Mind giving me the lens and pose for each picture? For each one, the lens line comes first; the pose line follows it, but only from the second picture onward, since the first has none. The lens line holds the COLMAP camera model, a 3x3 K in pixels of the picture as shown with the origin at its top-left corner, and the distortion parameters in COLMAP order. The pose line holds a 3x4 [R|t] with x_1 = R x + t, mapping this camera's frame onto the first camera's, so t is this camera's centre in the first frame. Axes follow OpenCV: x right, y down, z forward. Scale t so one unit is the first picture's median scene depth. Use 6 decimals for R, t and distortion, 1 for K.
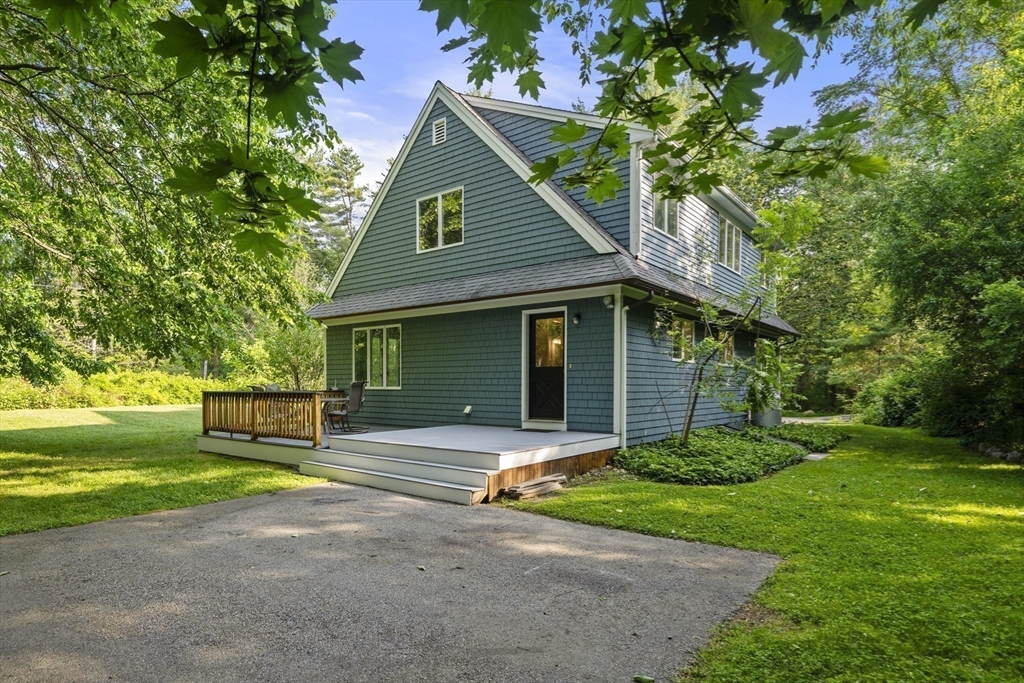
lens RADIAL K [[556.2, 0, 511.8], [0, 556.2, 374.7], [0, 0, 1]] dist [-0.000388, -0.000032]
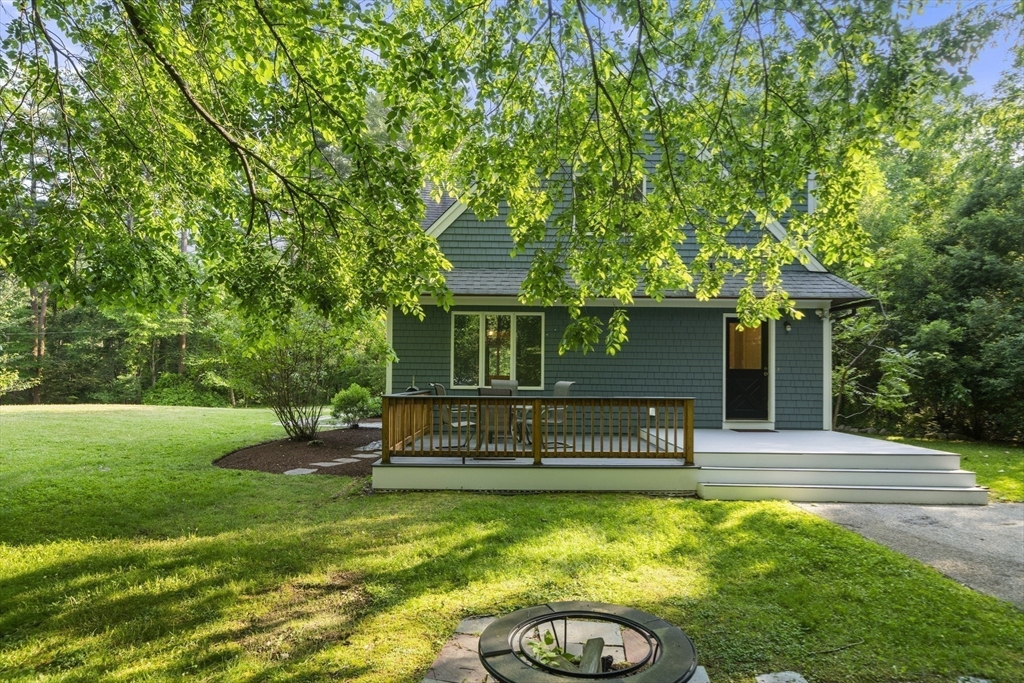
lens RADIAL K [[556.2, 0, 511.8], [0, 556.2, 374.7], [0, 0, 1]] dist [-0.000388, -0.000032]
pose [[0.811095, 0.003165, 0.584906, -0.929608], [-0.020417, 0.999529, 0.022904, -0.018892], [-0.584558, -0.030520, 0.810778, 0.417902]]
